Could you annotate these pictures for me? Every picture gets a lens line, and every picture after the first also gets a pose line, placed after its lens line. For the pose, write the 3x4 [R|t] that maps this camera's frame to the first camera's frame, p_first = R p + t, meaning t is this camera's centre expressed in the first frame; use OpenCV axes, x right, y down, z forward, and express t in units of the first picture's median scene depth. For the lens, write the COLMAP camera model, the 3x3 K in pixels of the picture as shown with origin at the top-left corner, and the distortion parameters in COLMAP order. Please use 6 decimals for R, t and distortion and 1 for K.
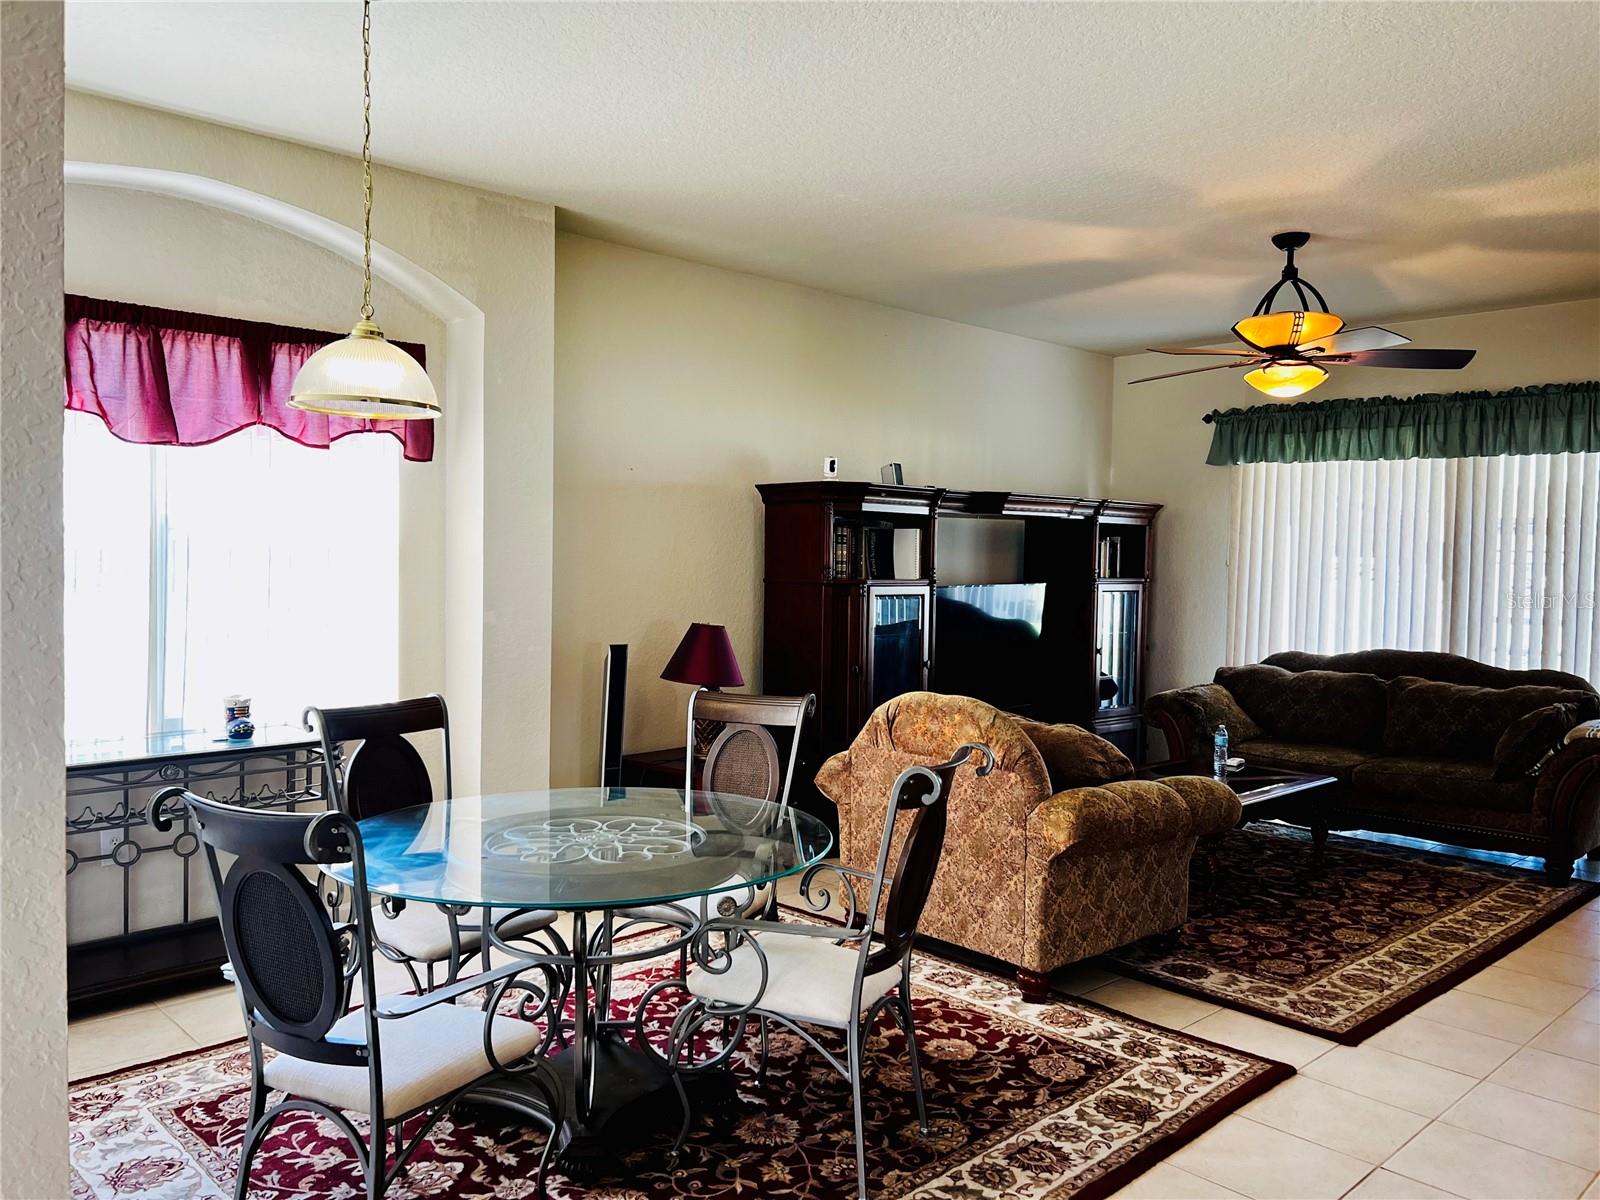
lens RADIAL K [[1199.8, 0, 815.6], [0, 1199.8, 593.6], [0, 0, 1]] dist [0.042912, -0.043694]
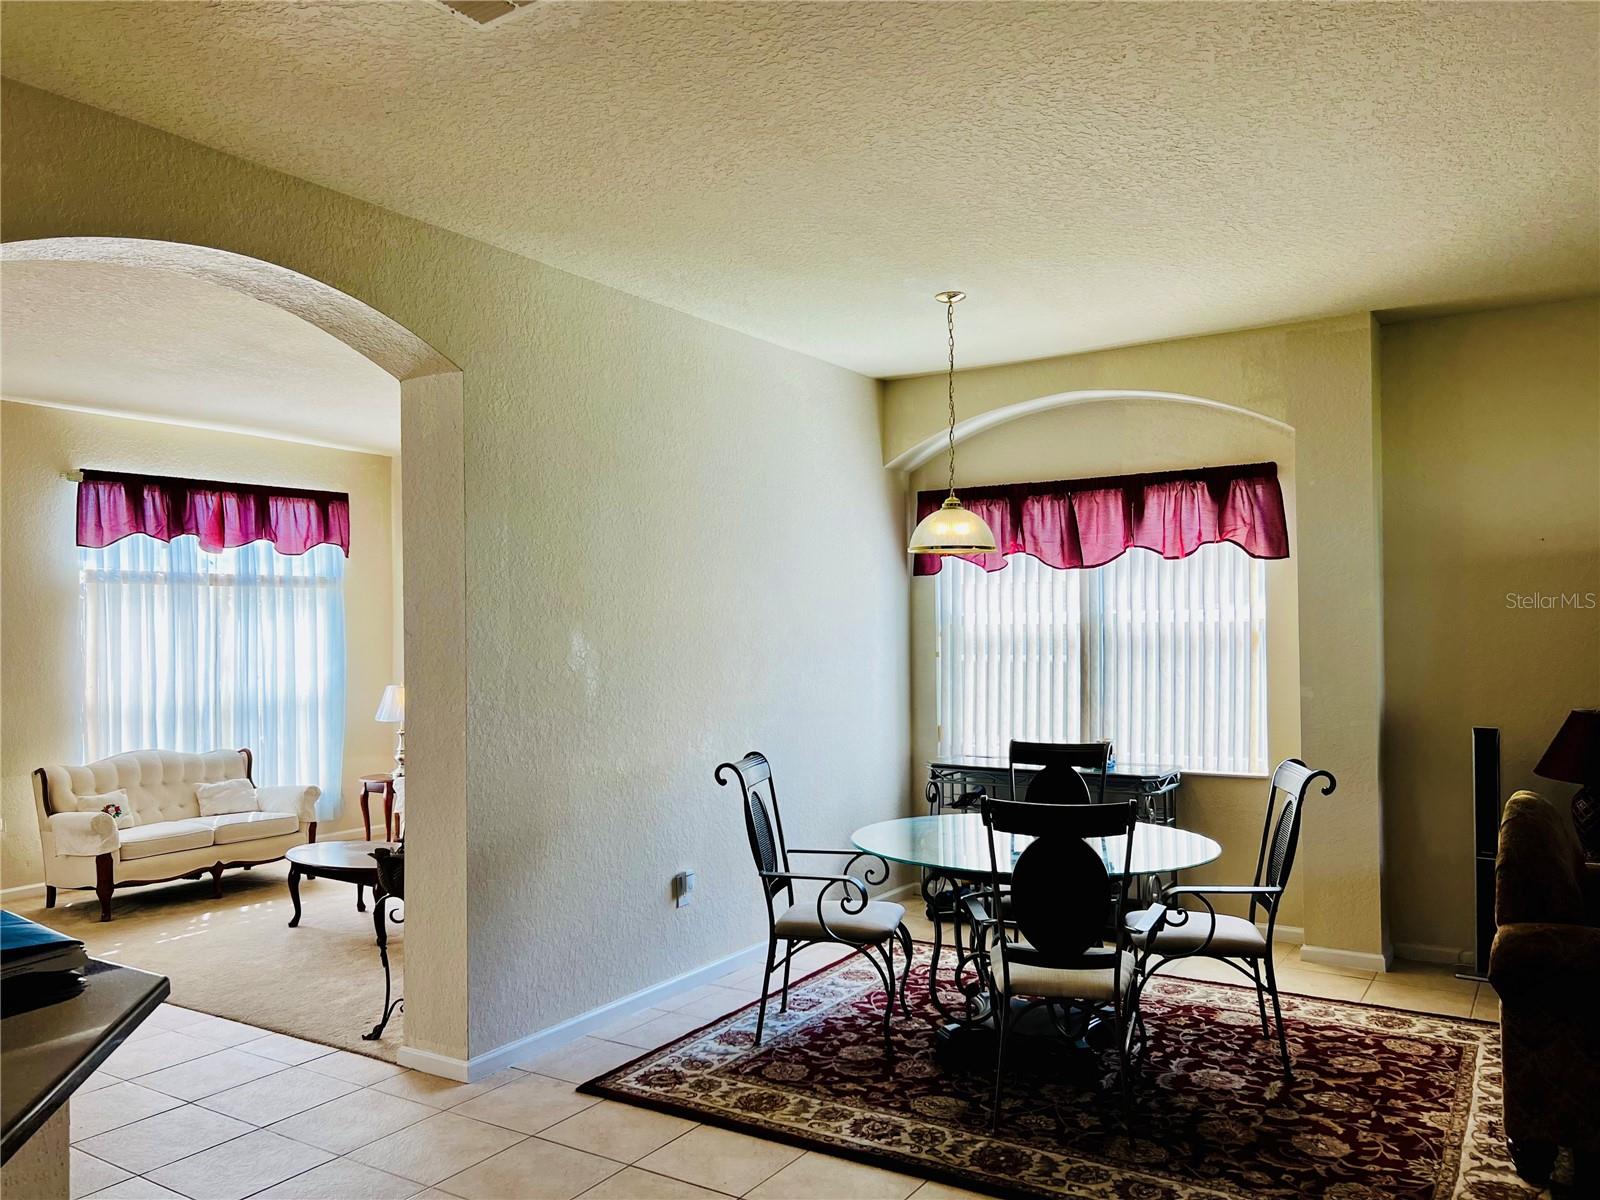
lens RADIAL K [[1199.8, 0, 799.0], [0, 1199.8, 613.3], [0, 0, 1]] dist [0.042912, -0.043694]
pose [[0.240128, -0.037922, -0.970000, 1.015707], [-0.017527, 0.998904, -0.043391, 0.004234], [0.970583, 0.027421, 0.239200, 0.374257]]
